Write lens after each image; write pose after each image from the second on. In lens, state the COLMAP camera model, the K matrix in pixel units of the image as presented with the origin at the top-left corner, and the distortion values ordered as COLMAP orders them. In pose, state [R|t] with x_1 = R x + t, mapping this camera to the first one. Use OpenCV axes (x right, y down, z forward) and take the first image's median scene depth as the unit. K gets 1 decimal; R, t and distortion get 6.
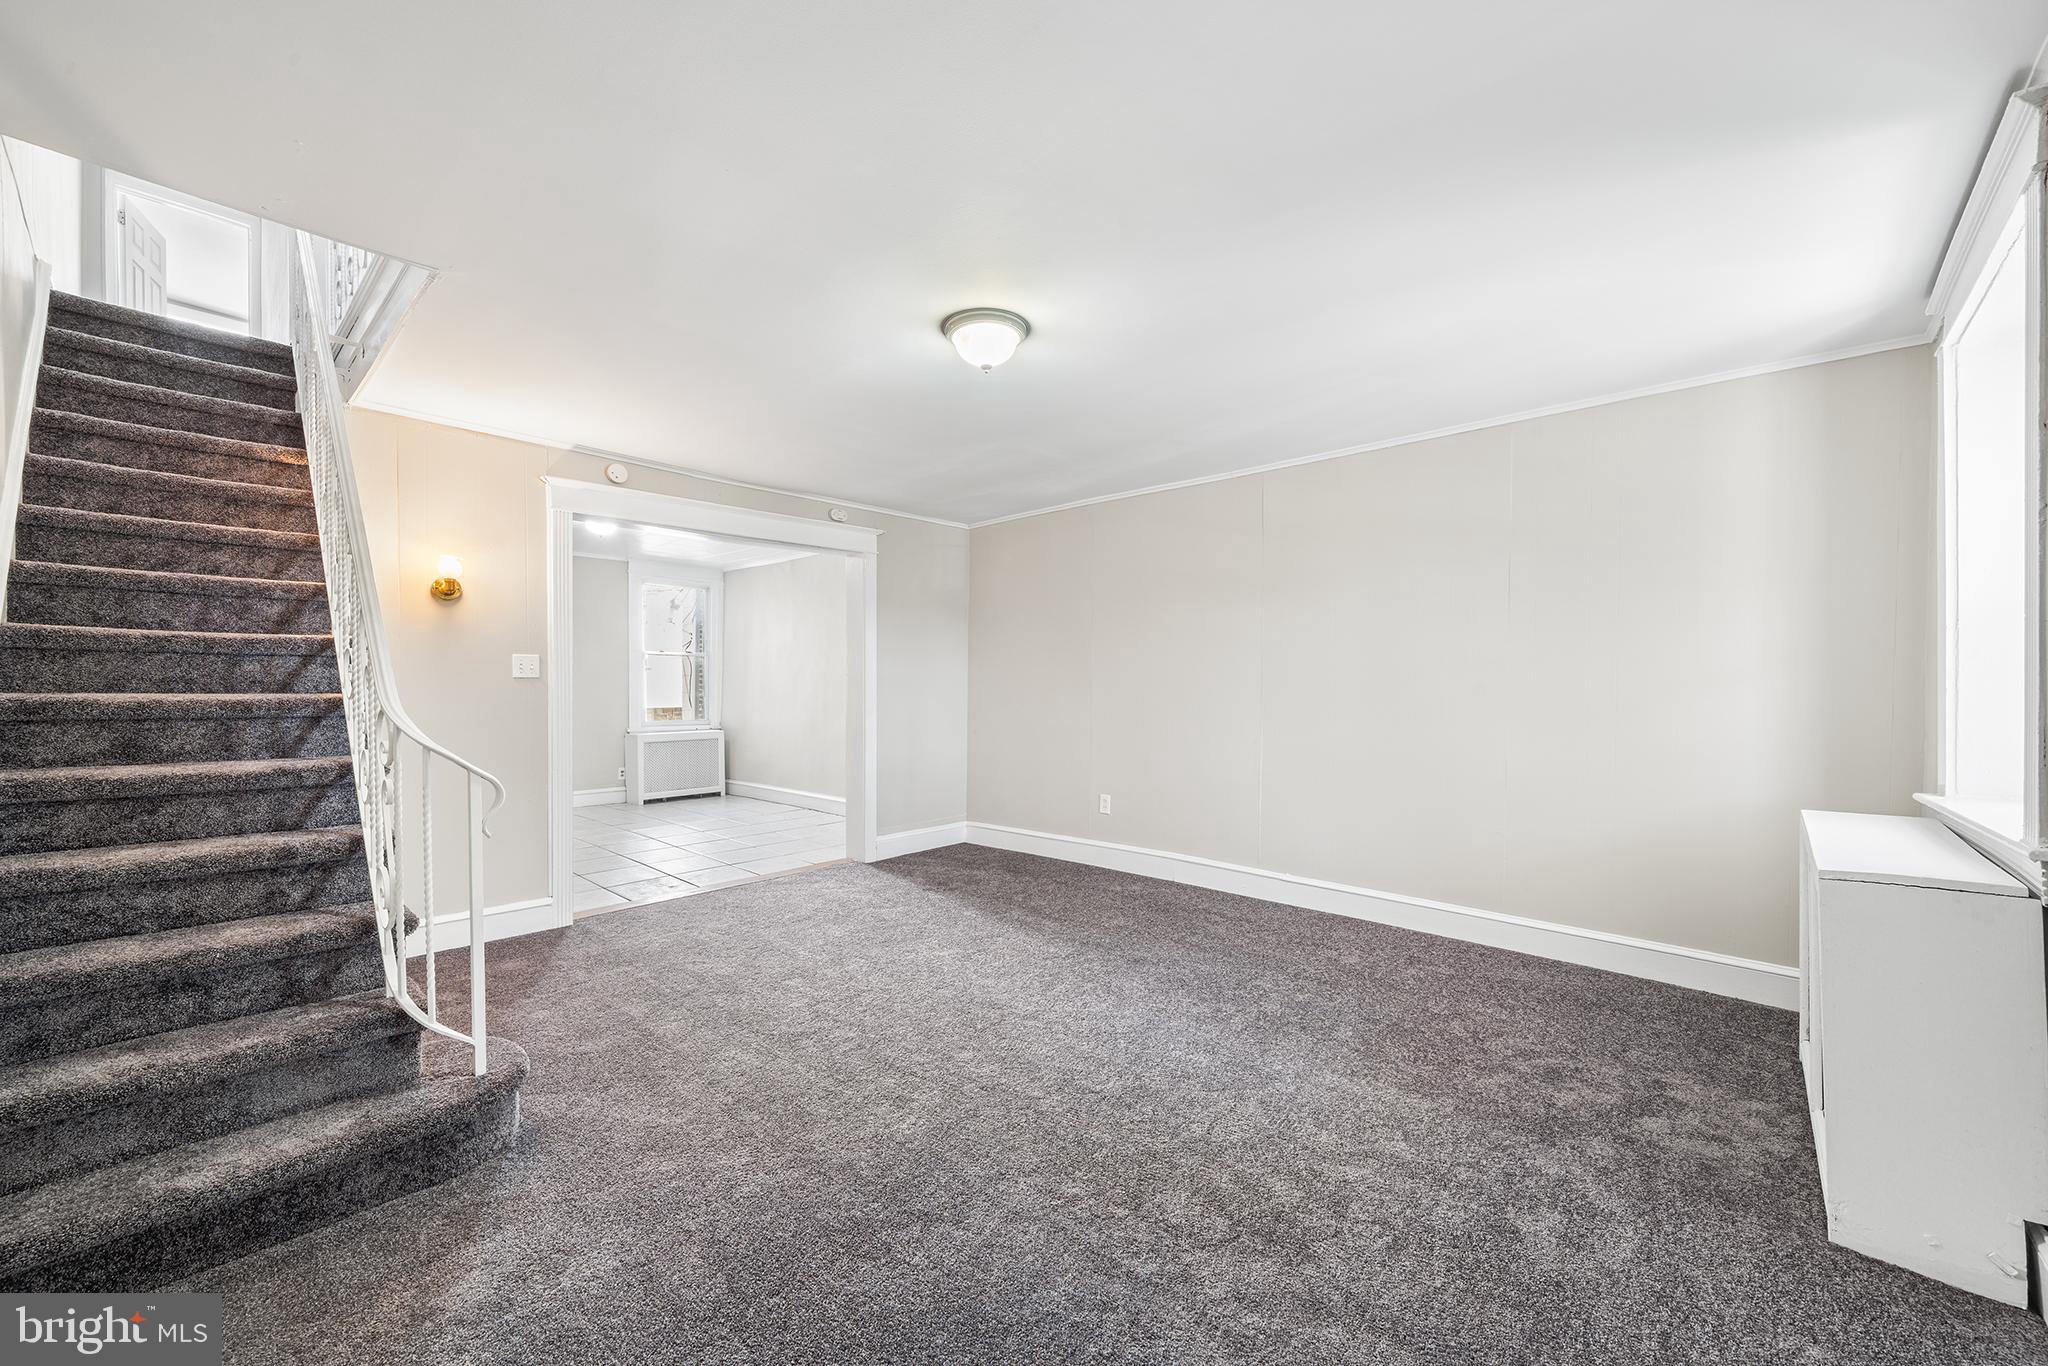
lens RADIAL K [[809.4, 0, 1020.4], [0, 809.4, 688.8], [0, 0, 1]] dist [-0.003251, 0.000117]
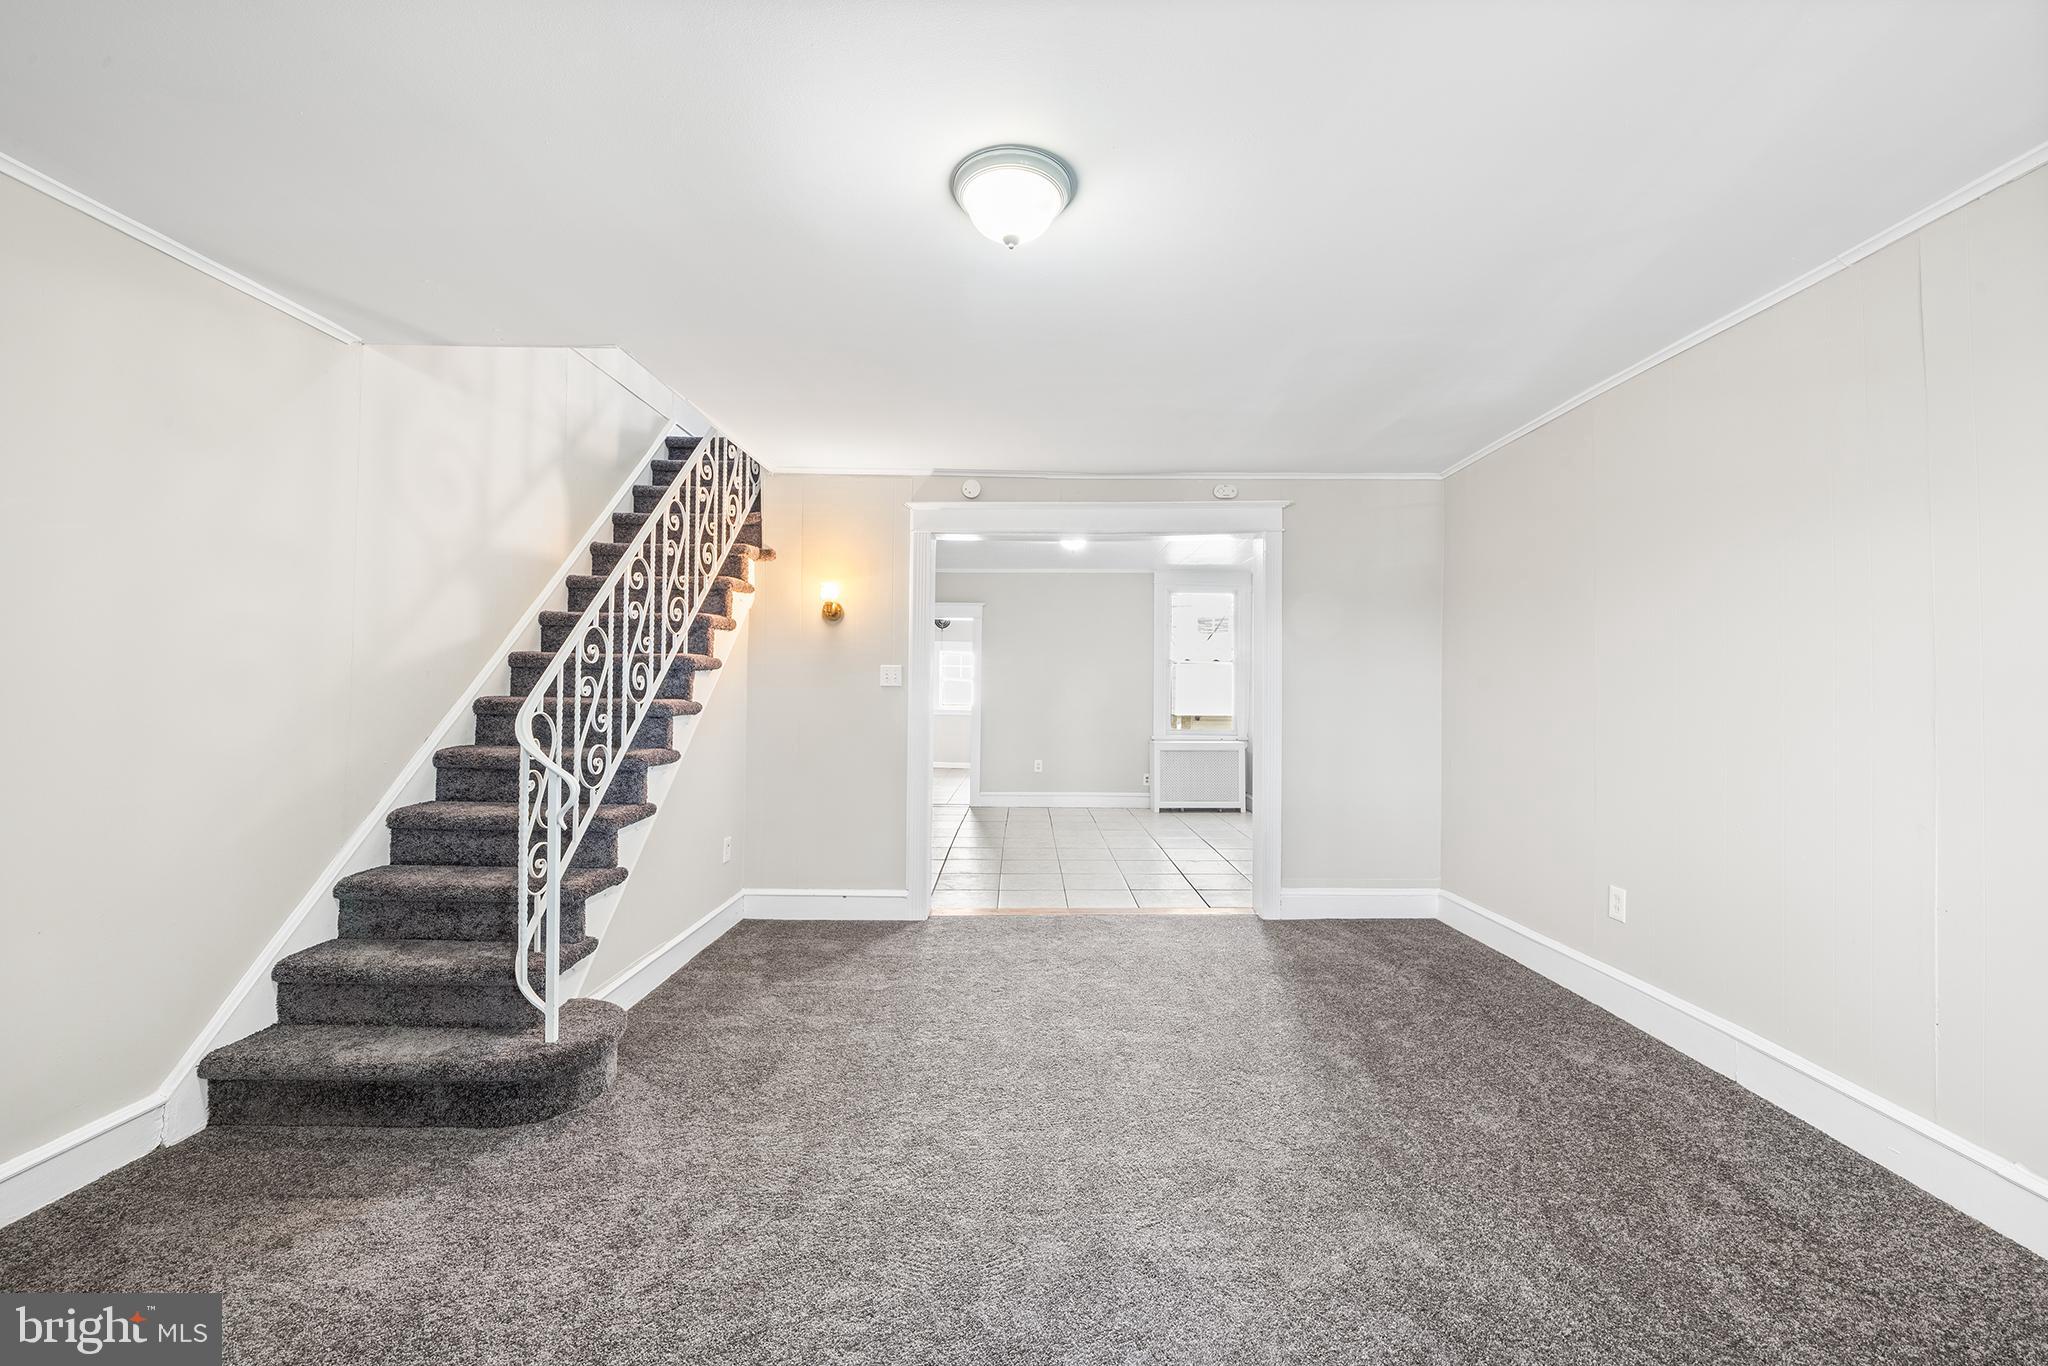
lens RADIAL K [[809.4, 0, 1024.4], [0, 809.4, 666.1], [0, 0, 1]] dist [-0.003251, 0.000117]
pose [[0.677043, -0.018693, -0.735706, 0.313909], [-0.009543, 0.999370, -0.034174, -0.005081], [0.735882, 0.030158, 0.676438, 0.369081]]
